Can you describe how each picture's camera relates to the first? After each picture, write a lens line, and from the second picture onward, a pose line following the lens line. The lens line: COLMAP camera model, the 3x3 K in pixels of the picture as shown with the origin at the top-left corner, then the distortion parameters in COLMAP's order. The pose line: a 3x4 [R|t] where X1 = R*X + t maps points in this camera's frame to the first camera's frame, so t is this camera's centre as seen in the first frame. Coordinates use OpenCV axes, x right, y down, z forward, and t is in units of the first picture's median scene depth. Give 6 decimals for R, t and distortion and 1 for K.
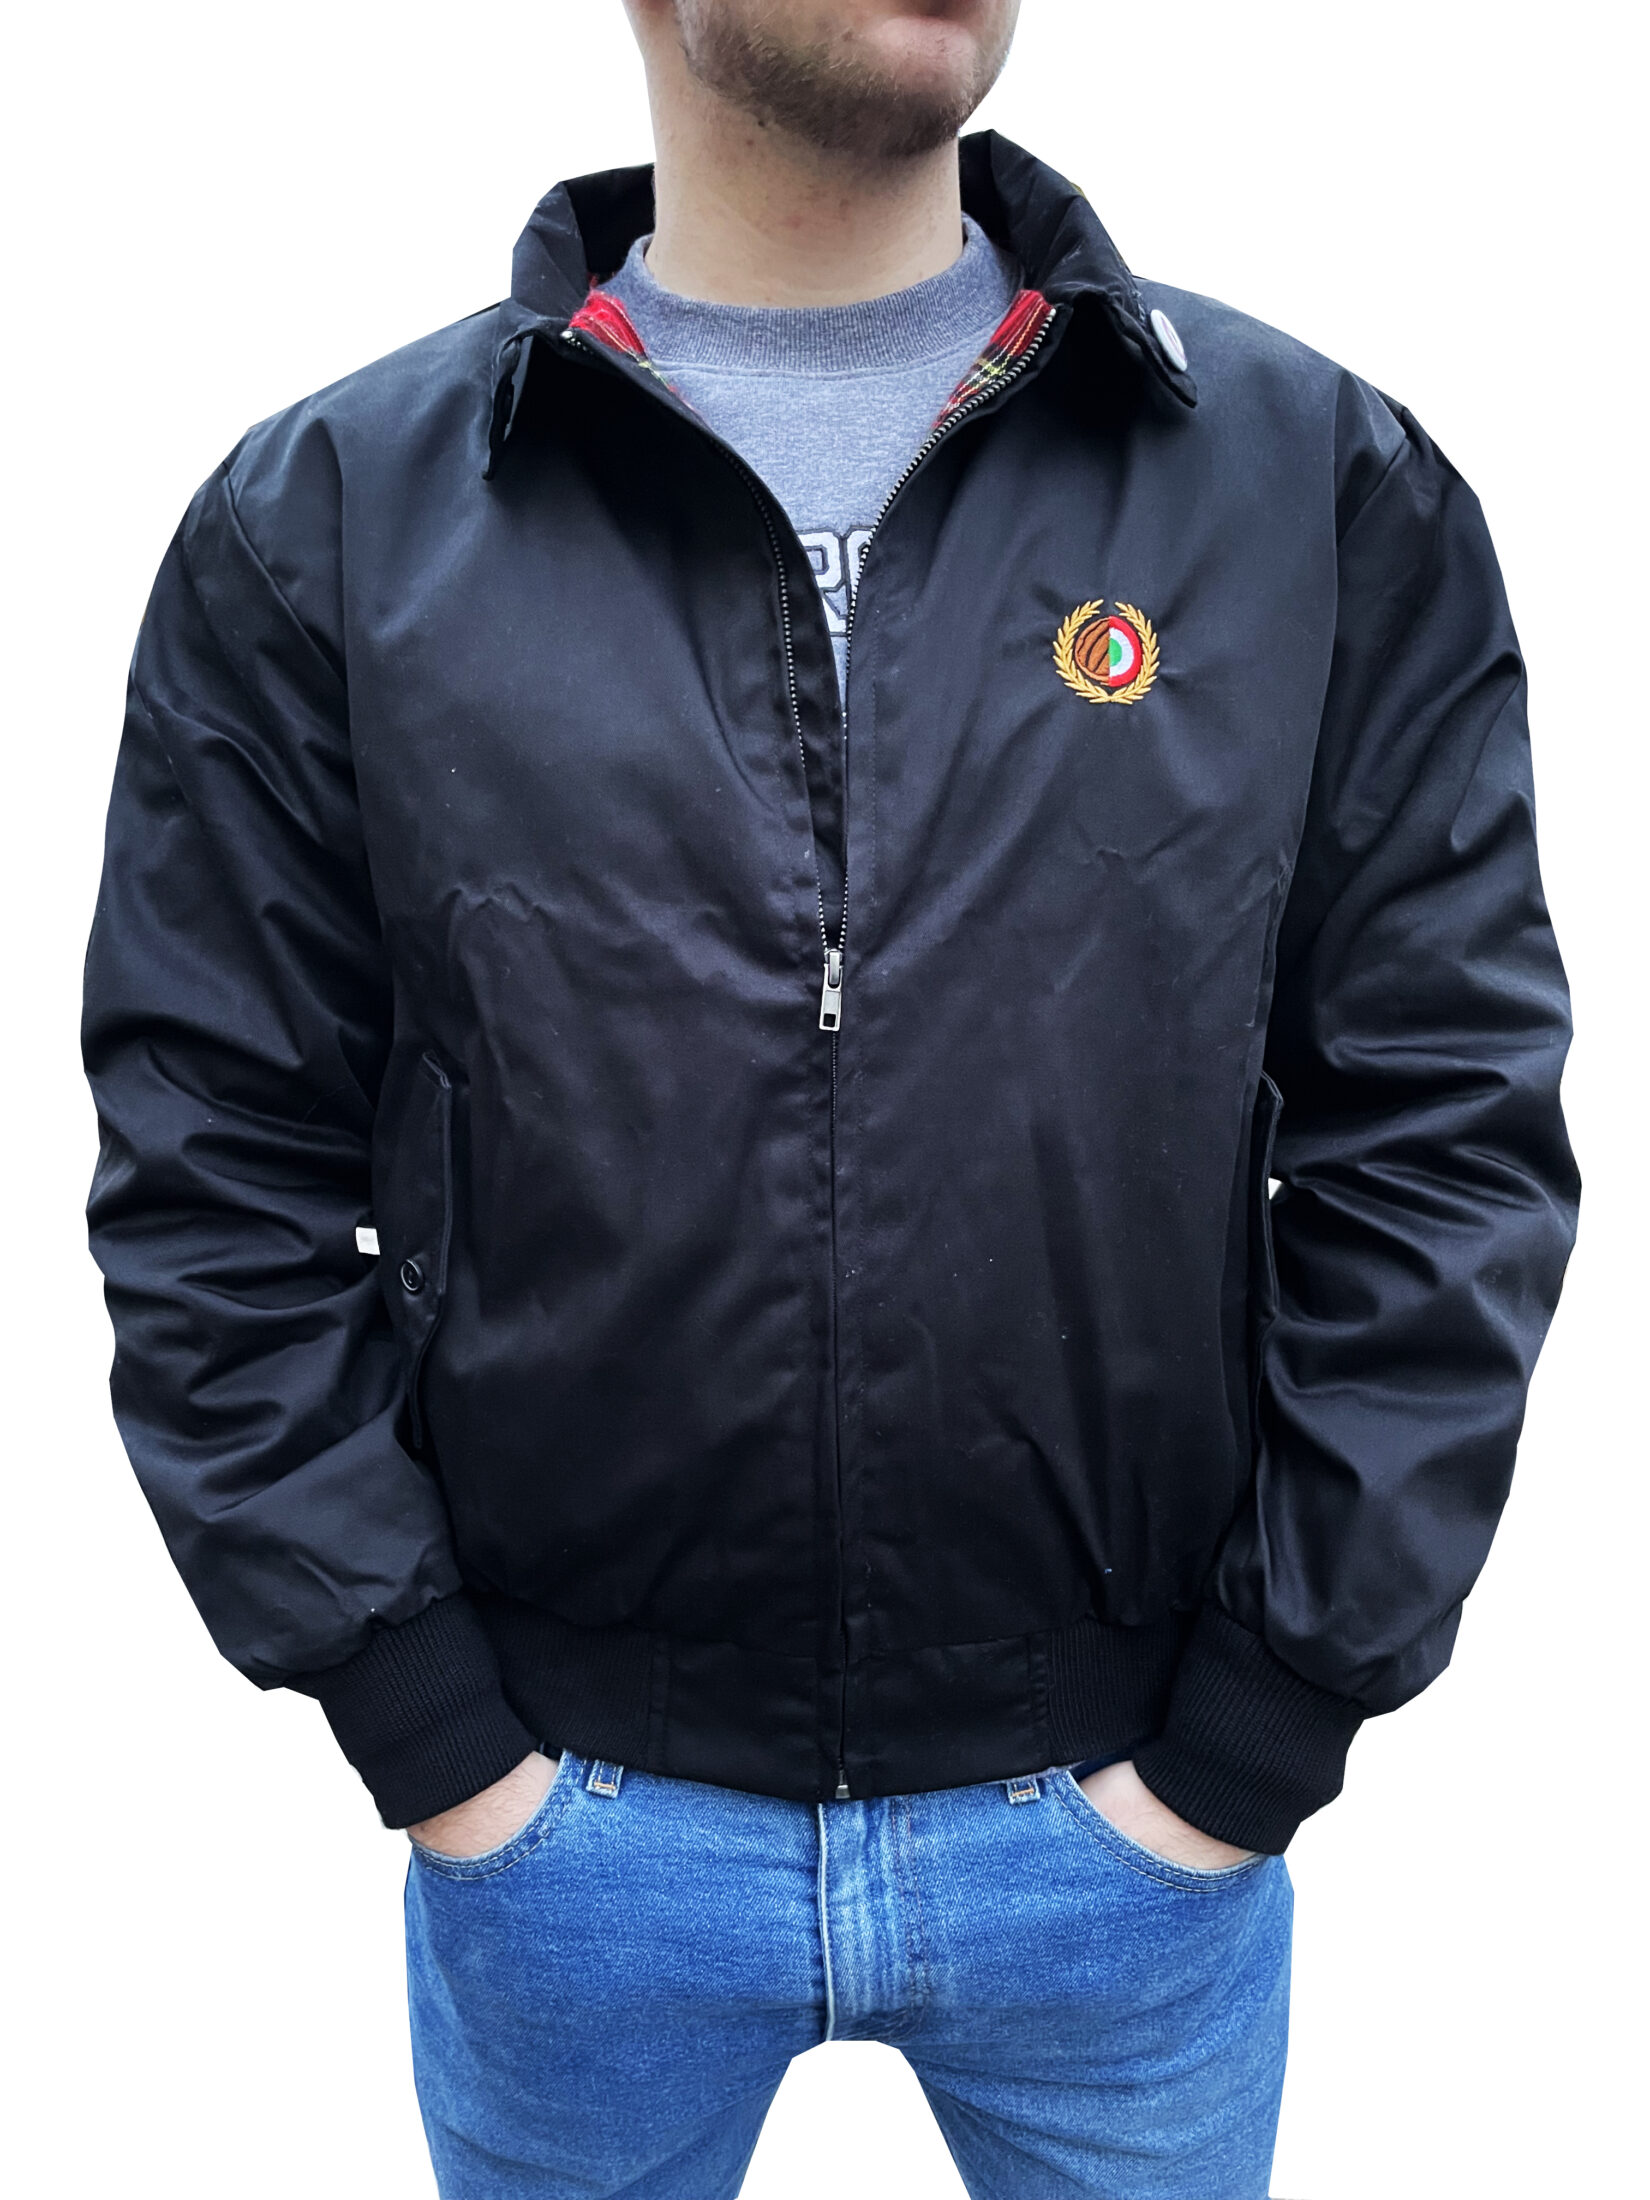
lens RADIAL K [[1661.8, 0, 827.2], [0, 1661.8, 1101.4], [0, 0, 1]] dist [-0.051151, -0.000828]
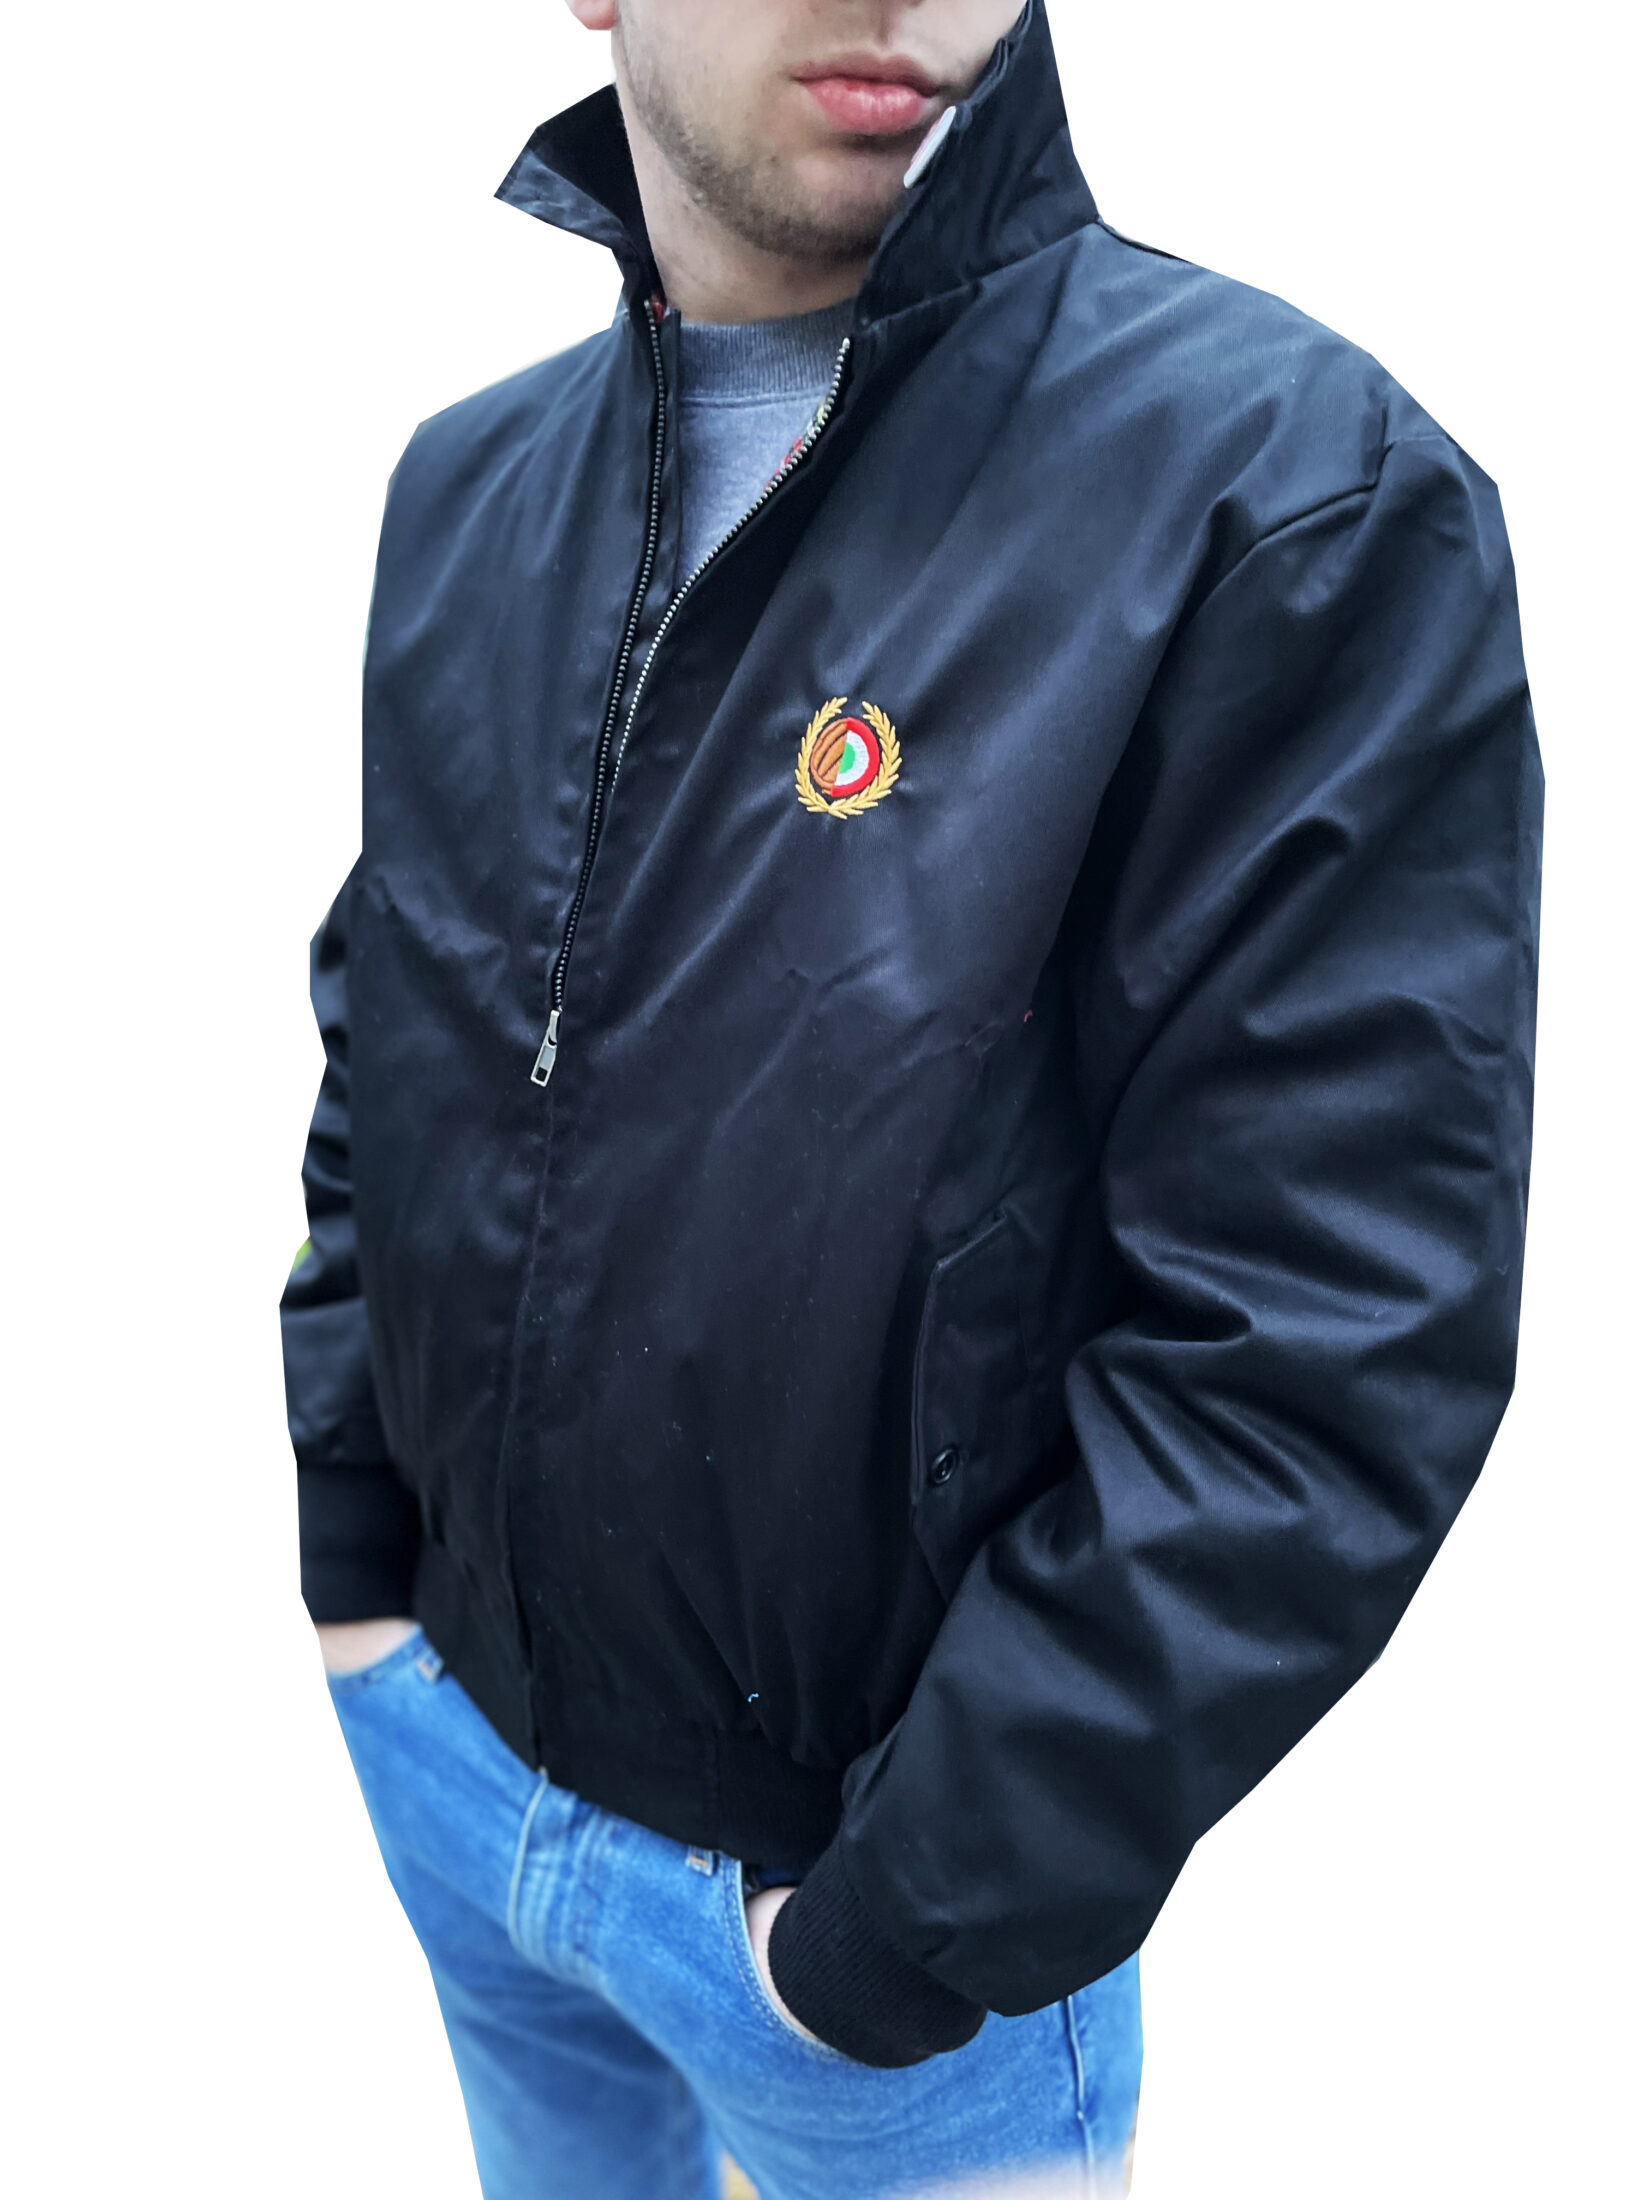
lens RADIAL K [[1661.8, 0, 825.8], [0, 1661.8, 1097.3], [0, 0, 1]] dist [-0.051151, -0.000828]
pose [[0.784080, 0.259348, -0.563876, 0.719378], [-0.216897, 0.965727, 0.142575, -0.218871], [0.581527, 0.010513, 0.813459, 0.259535]]
